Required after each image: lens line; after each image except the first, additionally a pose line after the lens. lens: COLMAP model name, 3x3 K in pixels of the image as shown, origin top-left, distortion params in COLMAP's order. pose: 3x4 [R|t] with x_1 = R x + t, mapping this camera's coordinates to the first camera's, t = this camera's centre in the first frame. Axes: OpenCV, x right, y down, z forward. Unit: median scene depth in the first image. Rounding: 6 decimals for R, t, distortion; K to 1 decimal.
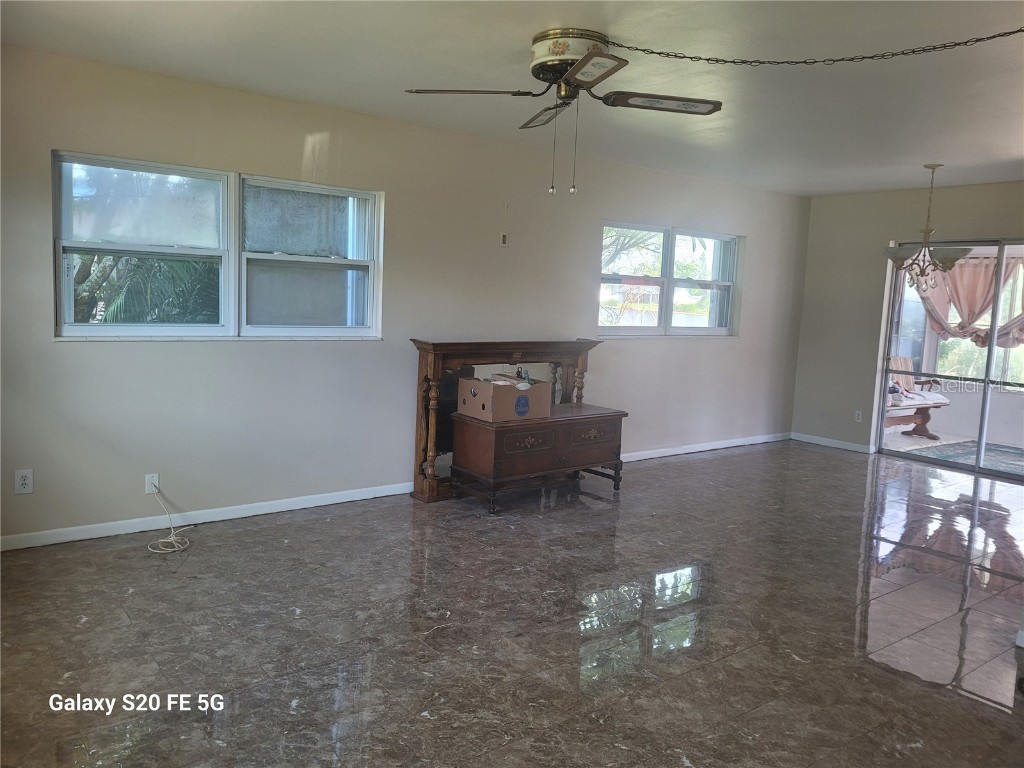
lens RADIAL K [[772.9, 0, 512.2], [0, 772.9, 377.7], [0, 0, 1]] dist [0.041877, -0.039650]
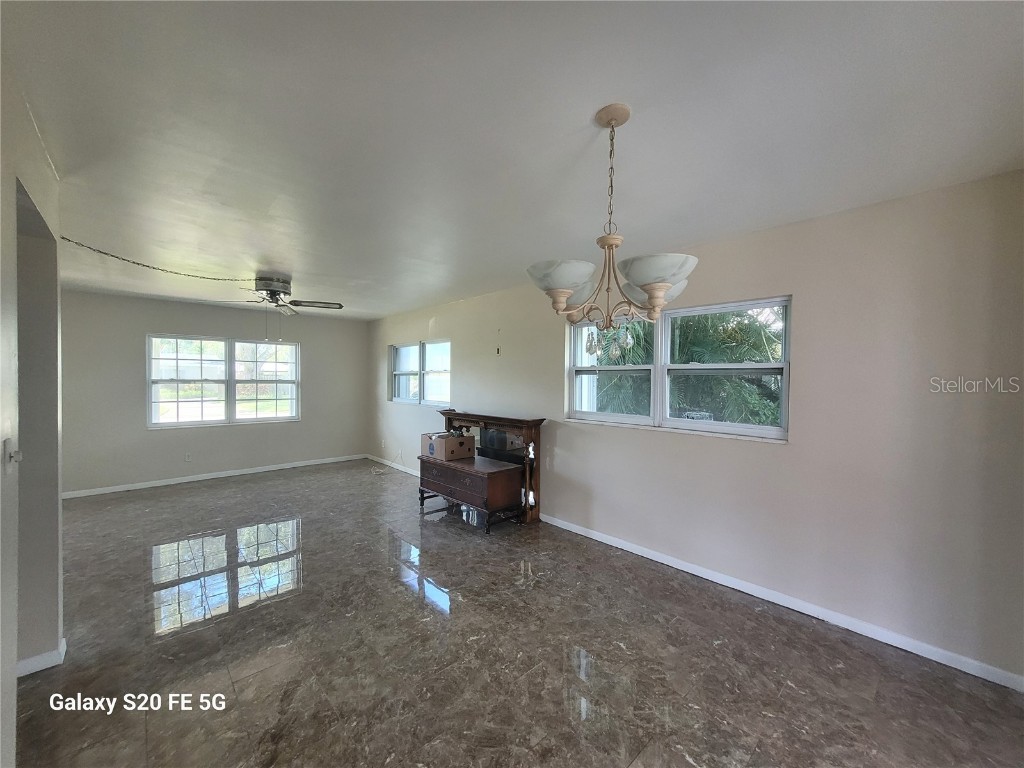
lens RADIAL K [[401.6, 0, 513.1], [0, 401.6, 391.9], [0, 0, 1]] dist [-0.003479, 0.000012]
pose [[0.103280, -0.010881, -0.994593, 1.217643], [-0.115964, 0.992989, -0.022906, -0.119150], [0.987869, 0.117703, 0.101294, 1.429856]]
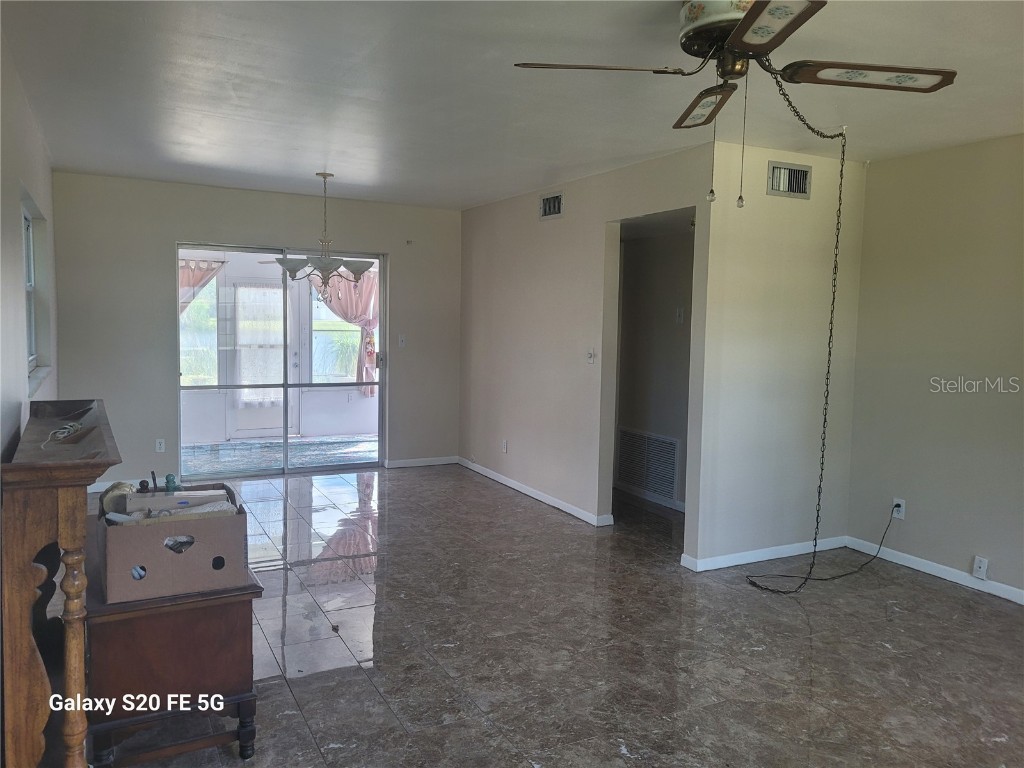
lens RADIAL K [[772.9, 0, 509.6], [0, 772.9, 386.8], [0, 0, 1]] dist [0.041877, -0.039650]
pose [[0.170942, -0.127795, 0.976958, -0.624378], [0.096495, 0.988957, 0.112480, -0.145551], [-0.980544, 0.075044, 0.181386, 0.945055]]
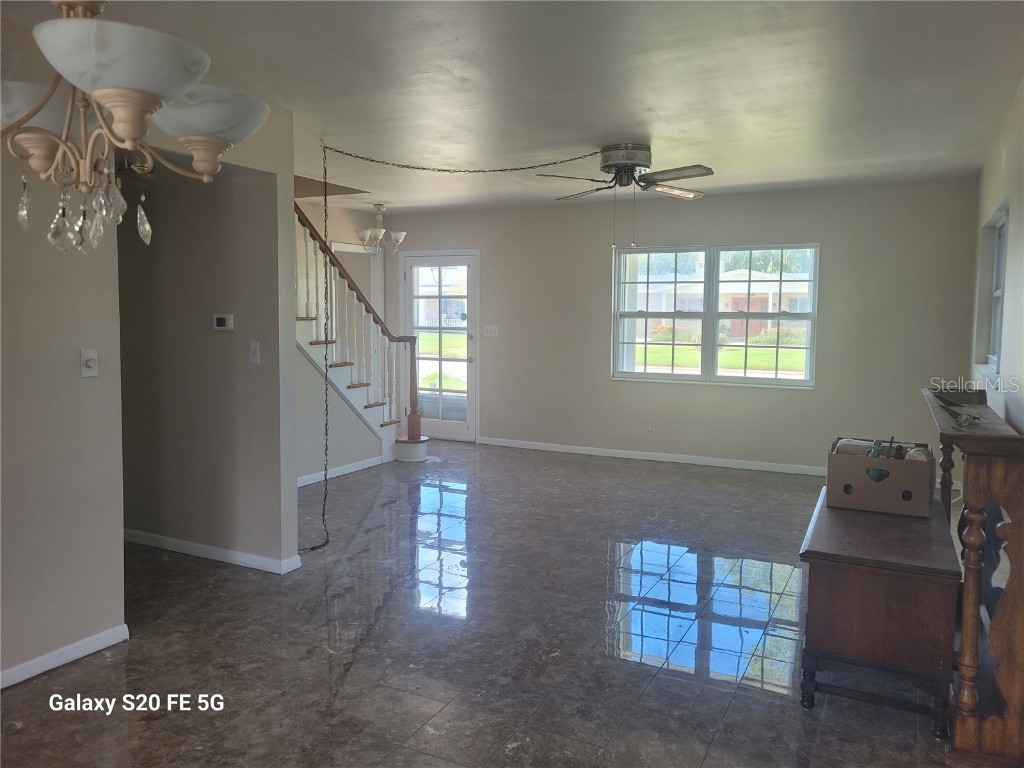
lens RADIAL K [[772.9, 0, 506.0], [0, 772.9, 375.3], [0, 0, 1]] dist [0.041877, -0.039650]
pose [[-0.905103, -0.011697, -0.425031, 0.795889], [-0.092557, 0.981070, 0.170101, -0.199322], [0.414996, 0.193298, -0.889052, 2.002427]]
